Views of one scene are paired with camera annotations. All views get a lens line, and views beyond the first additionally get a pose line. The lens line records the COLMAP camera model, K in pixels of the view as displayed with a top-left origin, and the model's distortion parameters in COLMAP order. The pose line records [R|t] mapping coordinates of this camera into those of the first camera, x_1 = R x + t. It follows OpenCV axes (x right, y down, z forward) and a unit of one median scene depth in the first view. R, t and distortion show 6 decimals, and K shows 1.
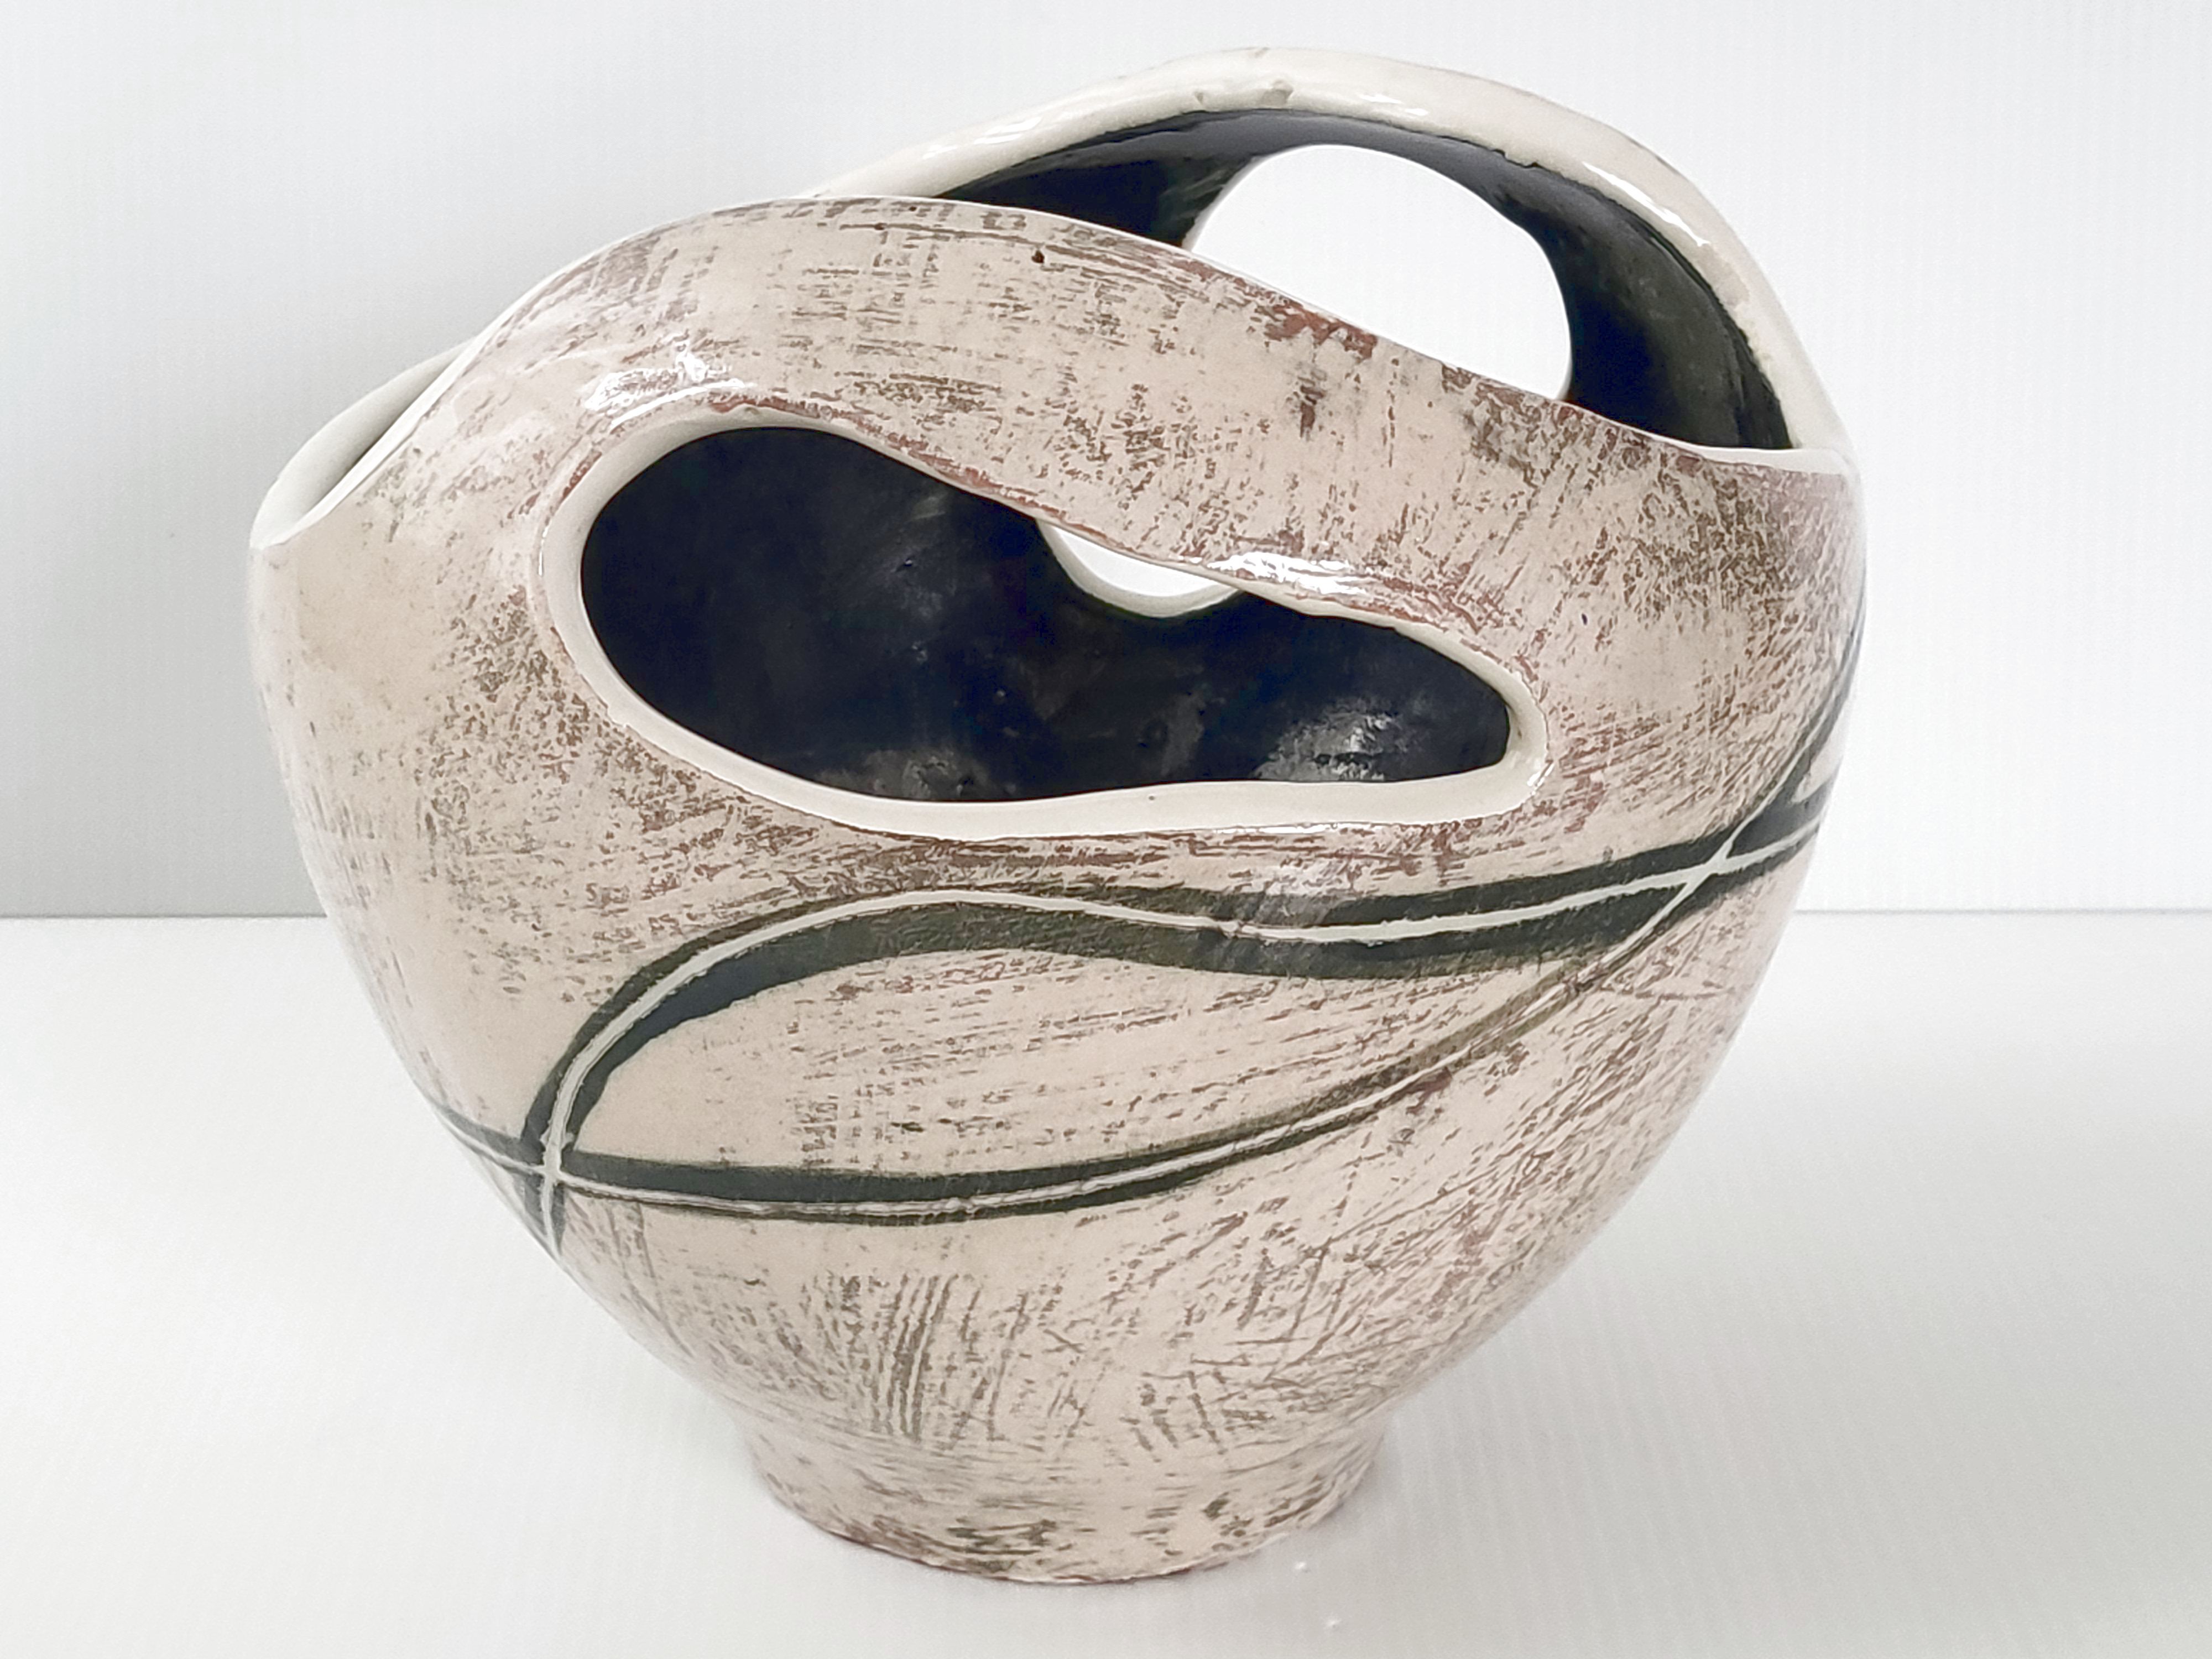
lens RADIAL K [[1864.9, 0, 1149.8], [0, 1864.9, 831.4], [0, 0, 1]] dist [0.079496, -0.001285]
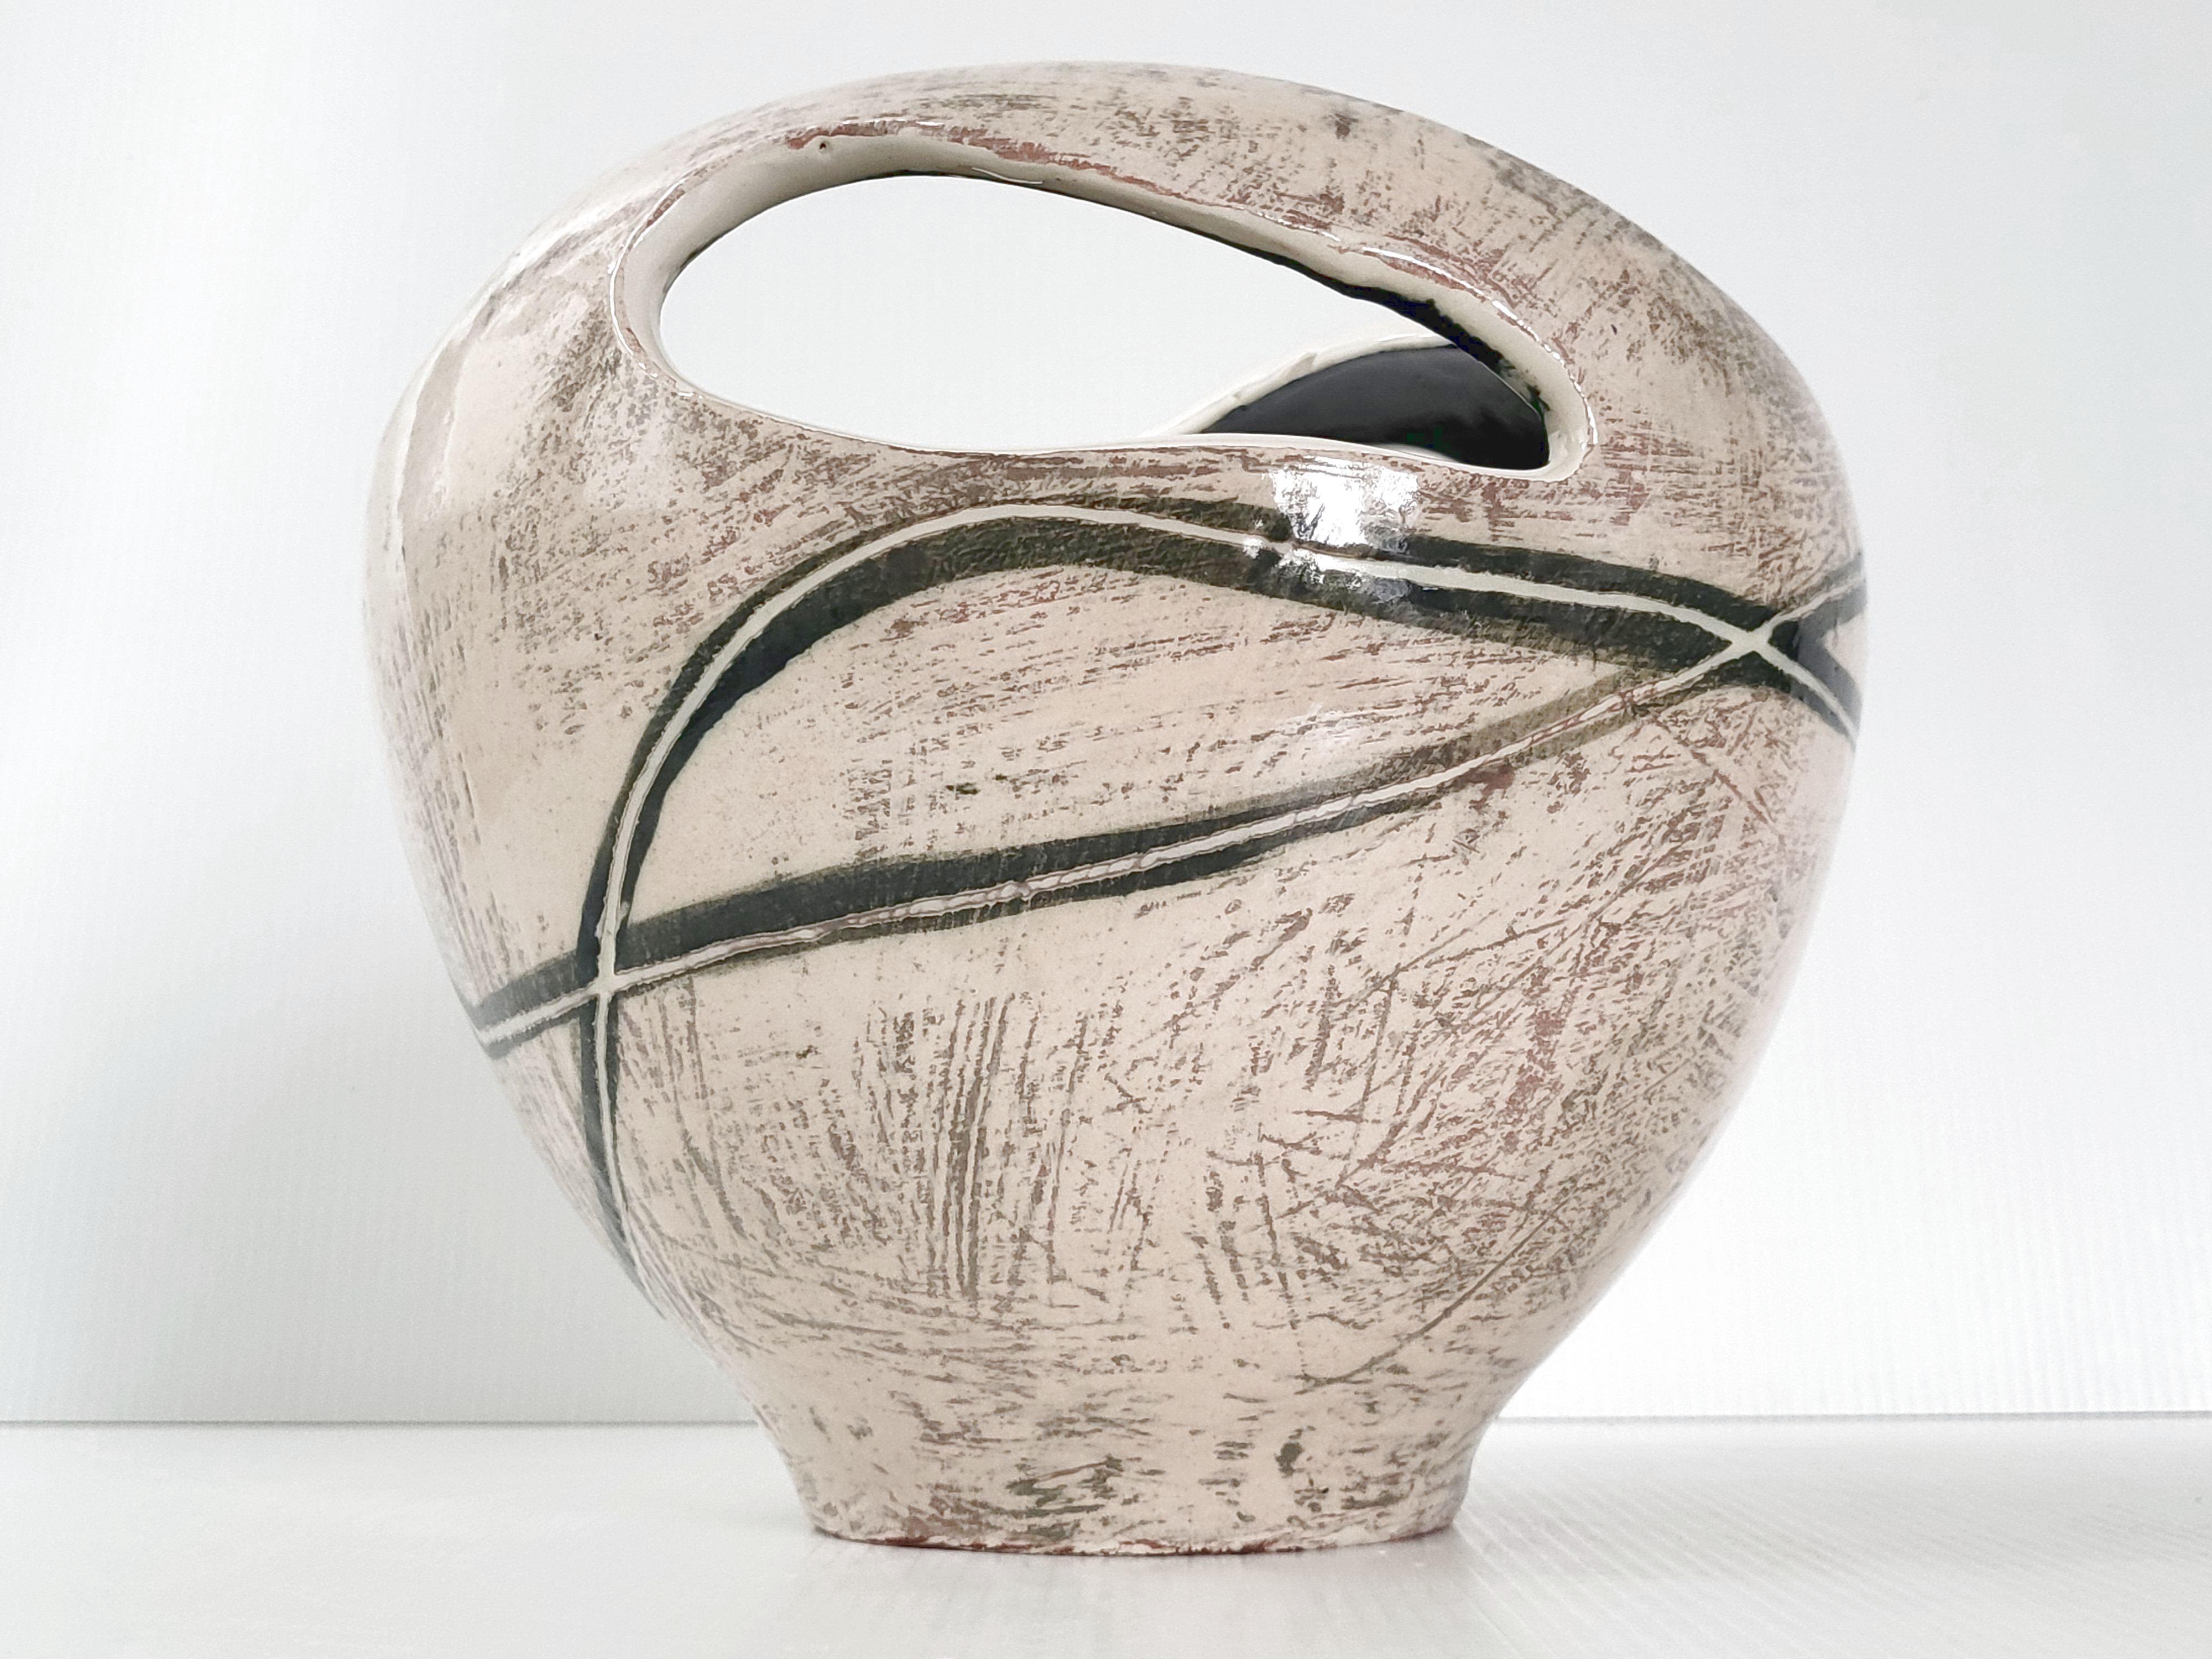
lens RADIAL K [[1667.5, 0, 1193.5], [0, 1667.5, 829.6], [0, 0, 1]] dist [0.067308, -0.000445]
pose [[0.999771, -0.020746, -0.005176, -0.004087], [0.018919, 0.971087, -0.237974, 0.383008], [0.009963, 0.237822, 0.971258, 0.153217]]
